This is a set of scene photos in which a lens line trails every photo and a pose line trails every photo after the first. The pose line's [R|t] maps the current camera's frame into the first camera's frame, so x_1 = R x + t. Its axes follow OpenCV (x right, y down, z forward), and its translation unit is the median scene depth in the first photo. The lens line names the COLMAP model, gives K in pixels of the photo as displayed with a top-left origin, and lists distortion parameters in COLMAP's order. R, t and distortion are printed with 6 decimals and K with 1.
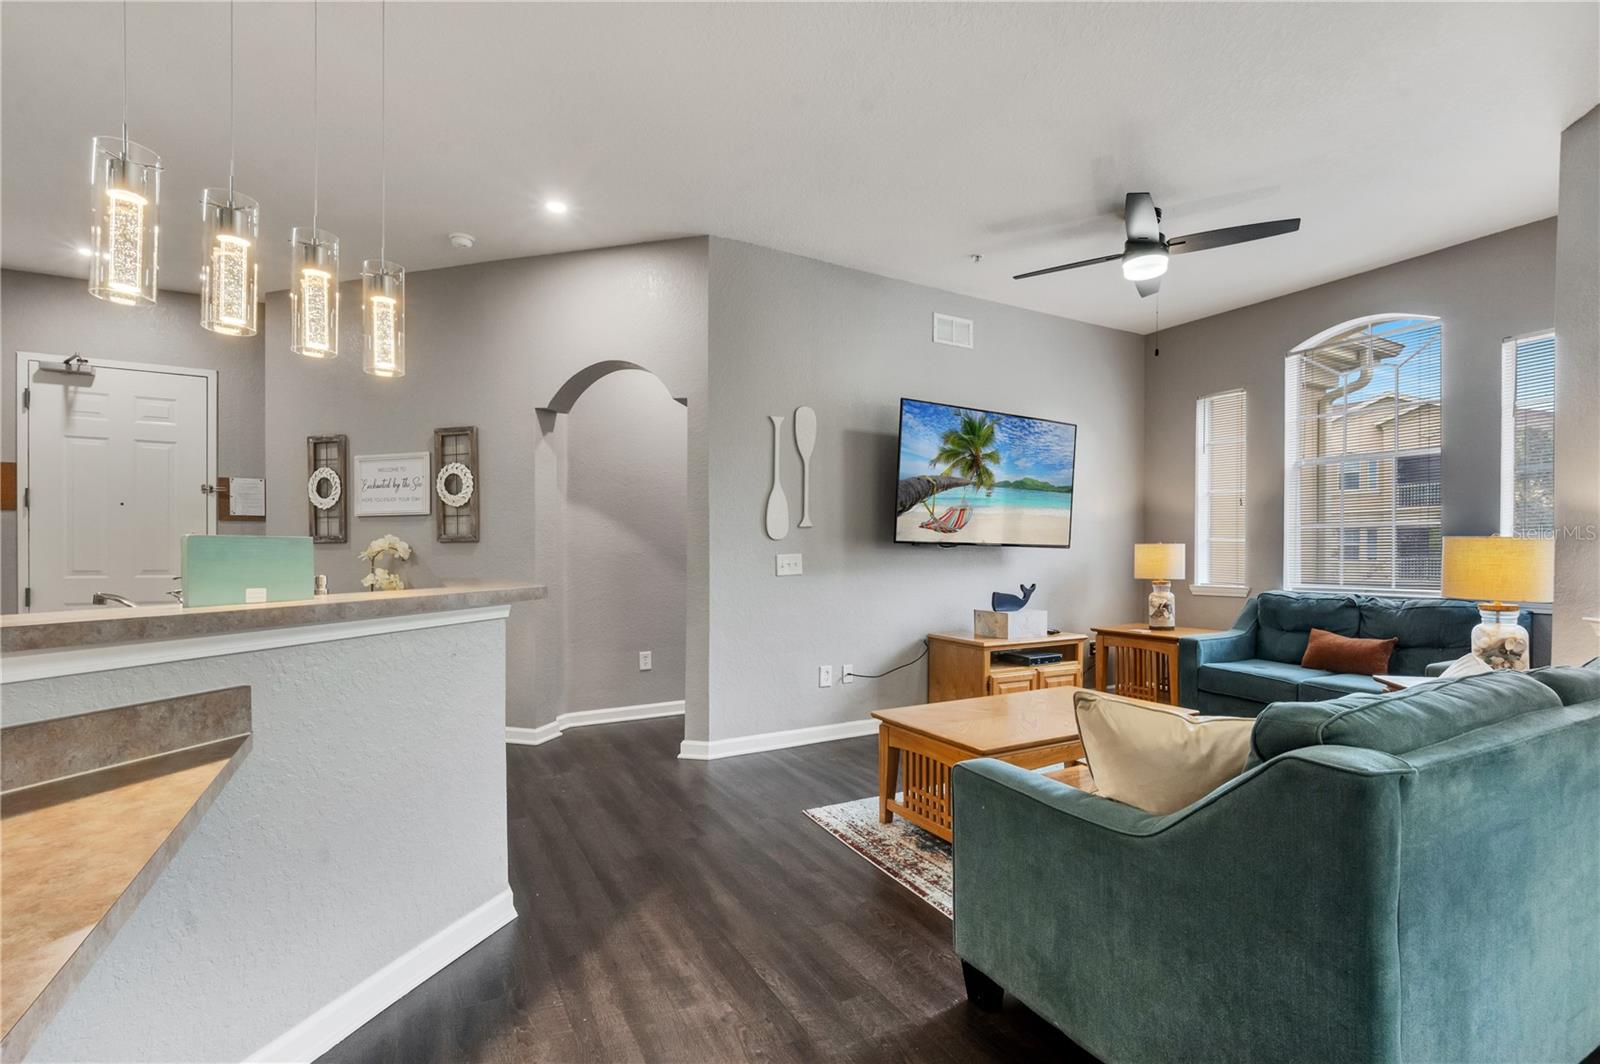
lens RADIAL K [[721.5, 0, 783.8], [0, 721.5, 558.1], [0, 0, 1]] dist [0.003164, -0.000434]
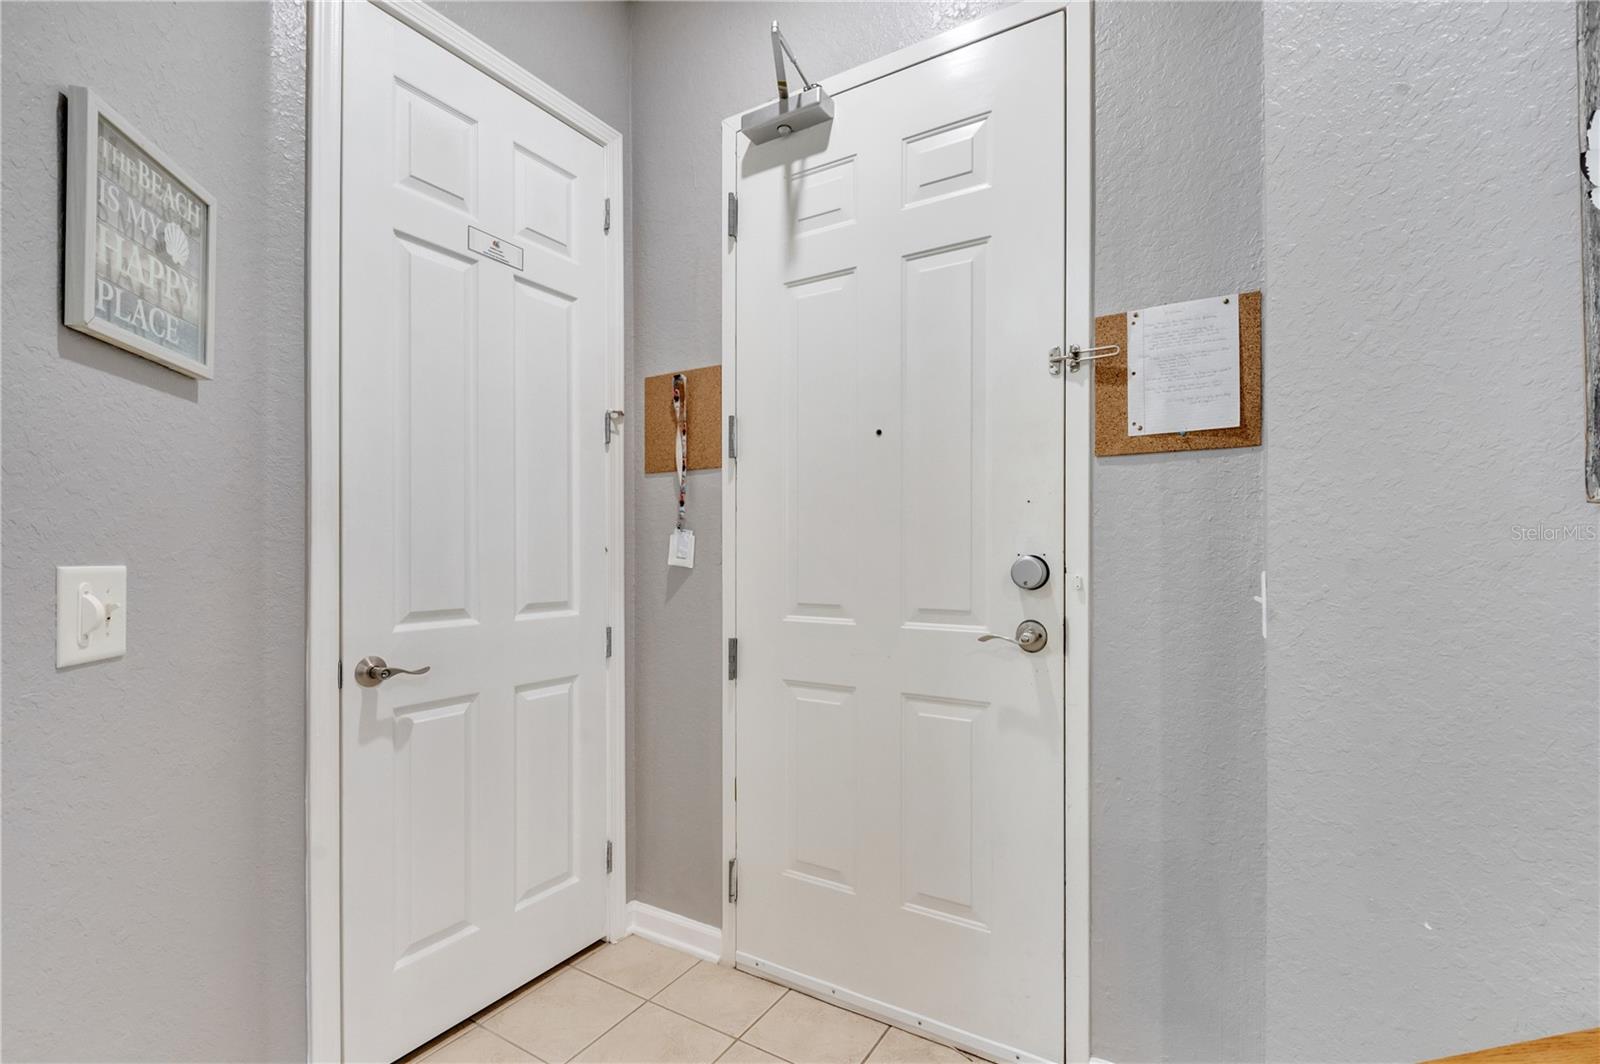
lens RADIAL K [[721.5, 0, 795.3], [0, 721.5, 545.8], [0, 0, 1]] dist [0.003164, -0.000434]
pose [[0.510258, -0.013786, -0.859911, -0.580643], [-0.006900, 0.999774, -0.020122, -0.006490], [0.859993, 0.016201, 0.510048, 0.729821]]
